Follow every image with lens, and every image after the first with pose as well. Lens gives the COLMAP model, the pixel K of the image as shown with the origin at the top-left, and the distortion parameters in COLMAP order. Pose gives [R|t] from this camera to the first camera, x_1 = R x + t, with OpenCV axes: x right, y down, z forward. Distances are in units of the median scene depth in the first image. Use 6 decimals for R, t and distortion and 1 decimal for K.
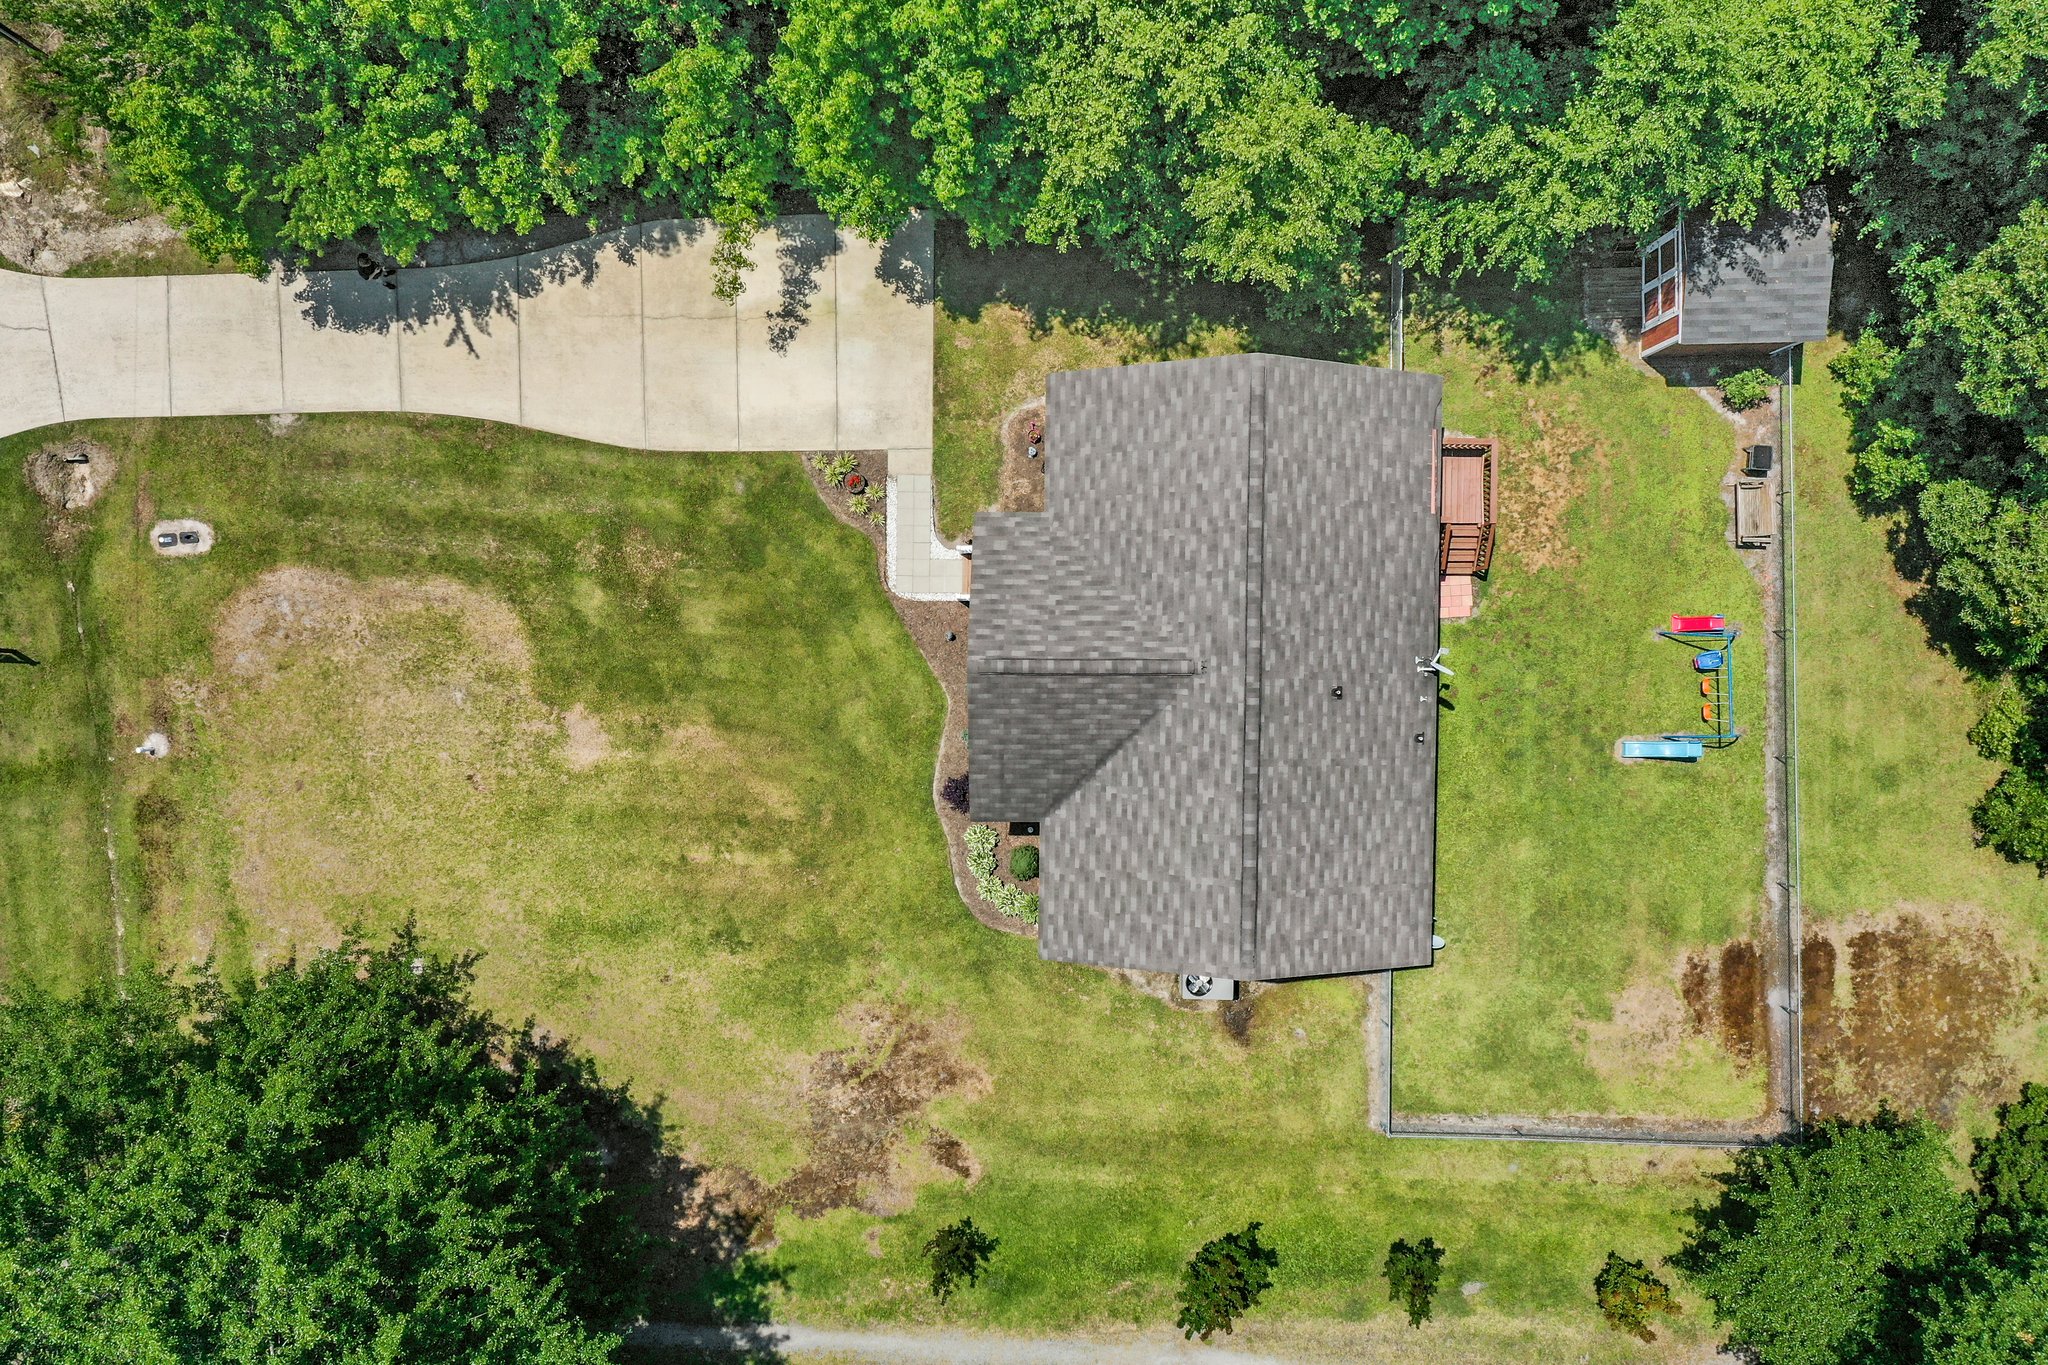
lens RADIAL K [[1633.9, 0, 1025.0], [0, 1633.9, 701.3], [0, 0, 1]] dist [0.017362, 0.004483]
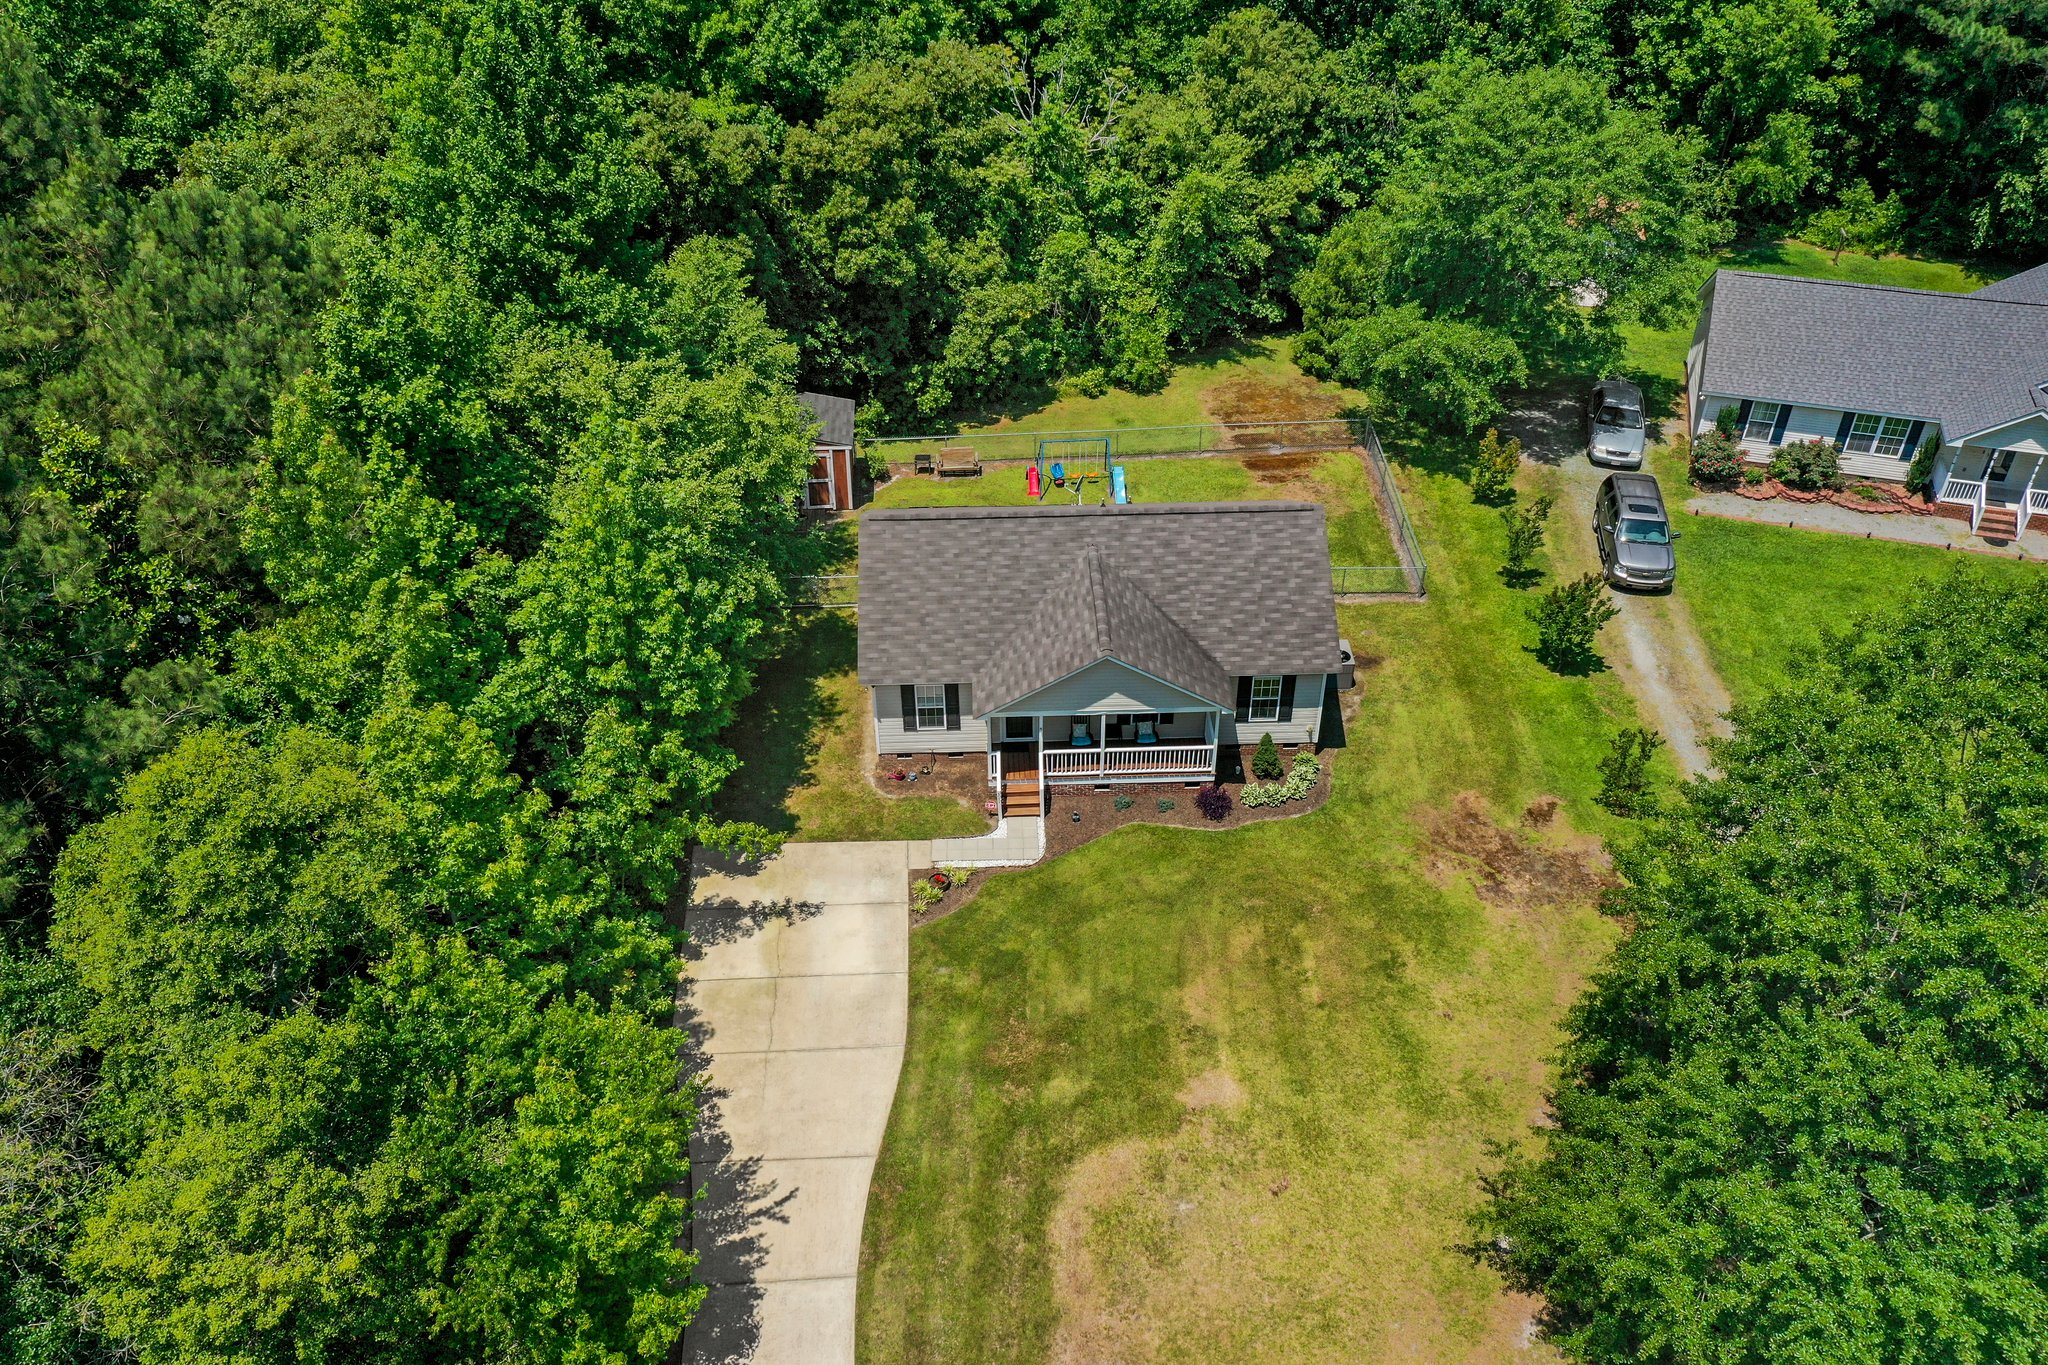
lens RADIAL K [[1605.1, 0, 1024.0], [0, 1605.1, 682.5], [0, 0, 1]] dist [0.019725, -0.005182]
pose [[-0.045814, -0.617575, 0.785176, -0.844294], [0.998525, -0.051235, 0.017964, -0.089591], [0.029135, 0.784841, 0.619012, 0.246593]]
